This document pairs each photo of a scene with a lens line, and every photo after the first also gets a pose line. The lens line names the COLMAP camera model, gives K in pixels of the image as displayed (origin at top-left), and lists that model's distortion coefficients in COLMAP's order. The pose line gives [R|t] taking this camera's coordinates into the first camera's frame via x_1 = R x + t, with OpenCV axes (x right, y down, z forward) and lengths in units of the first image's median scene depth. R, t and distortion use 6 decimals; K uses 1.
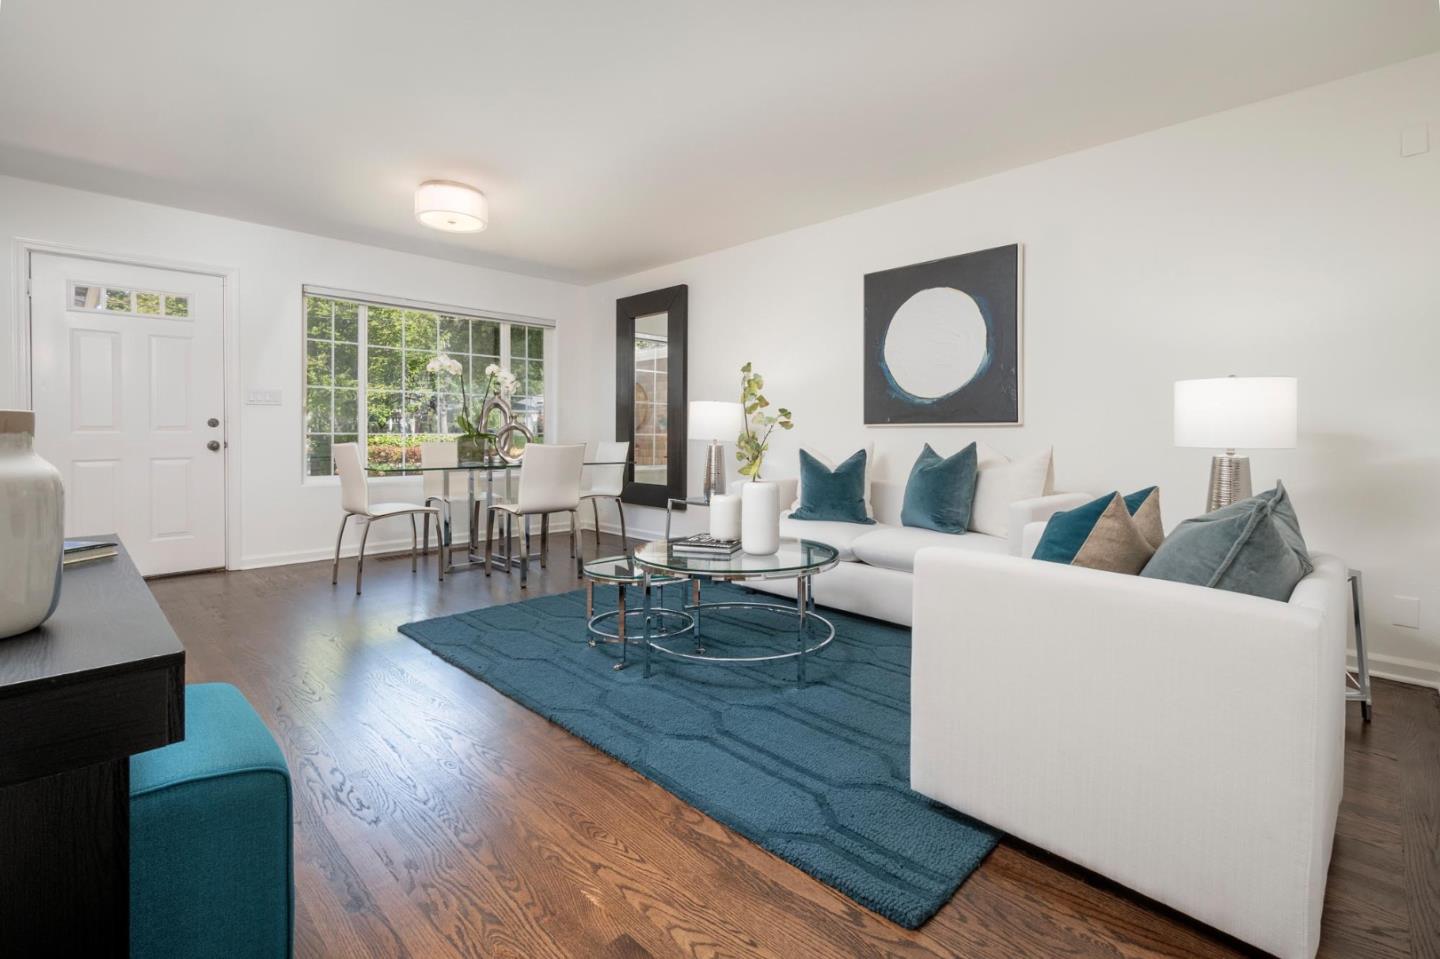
lens RADIAL K [[652.9, 0, 734.0], [0, 652.9, 436.3], [0, 0, 1]] dist [0.000023, -0.000357]
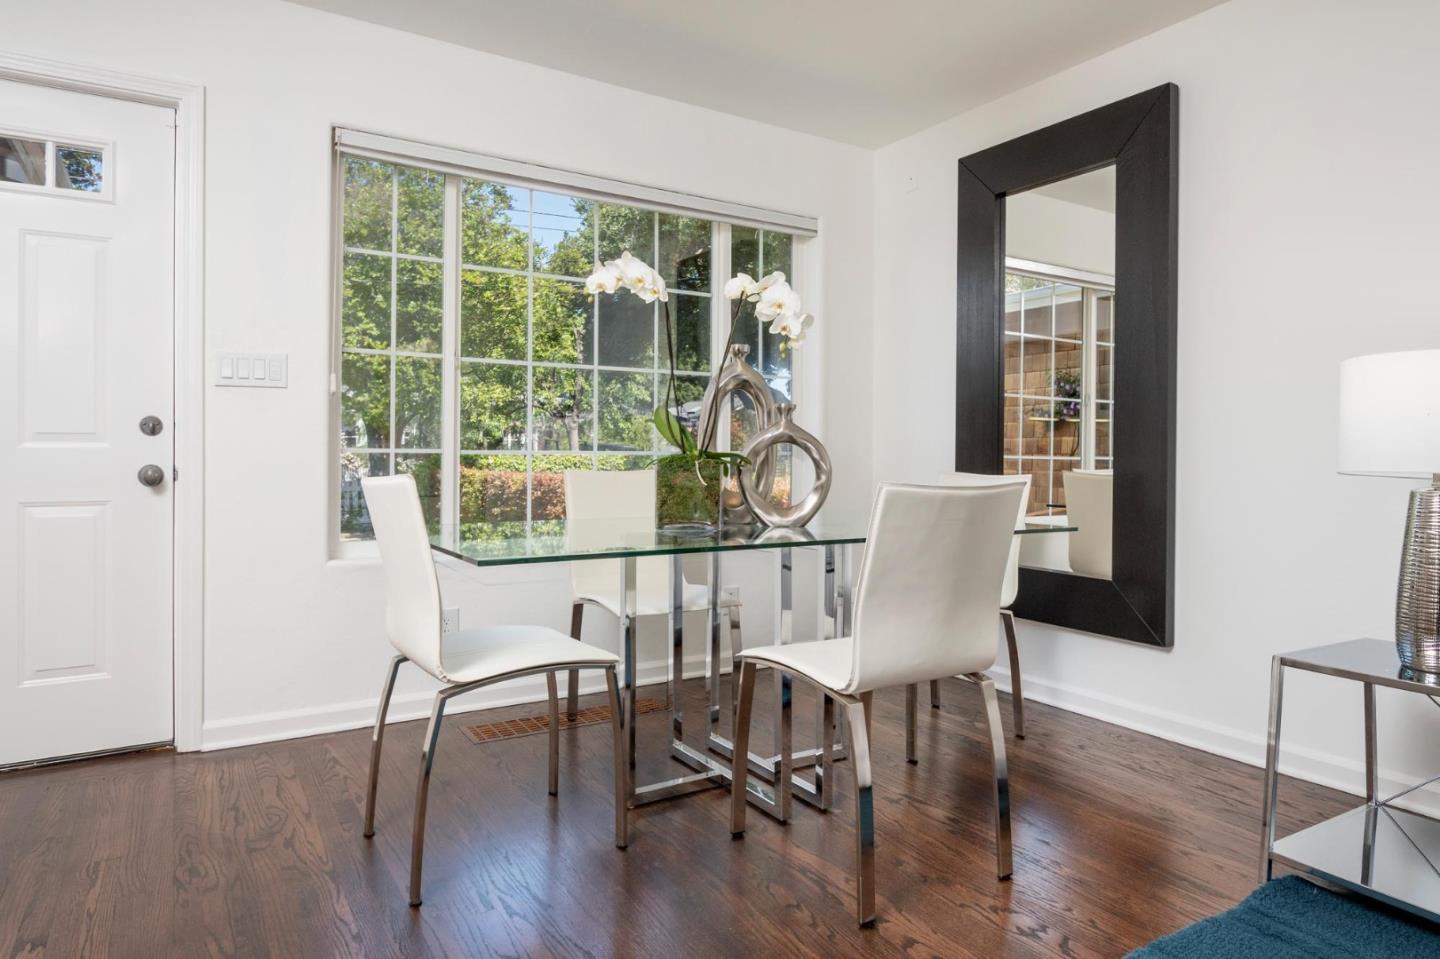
lens RADIAL K [[863.0, 0, 718.4], [0, 863.0, 471.0], [0, 0, 1]] dist [-0.039832, 0.000272]
pose [[0.969682, 0.011689, -0.244090, -0.223348], [-0.008045, 0.999841, 0.015918, -0.001267], [0.244237, -0.013472, 0.969622, 0.435404]]
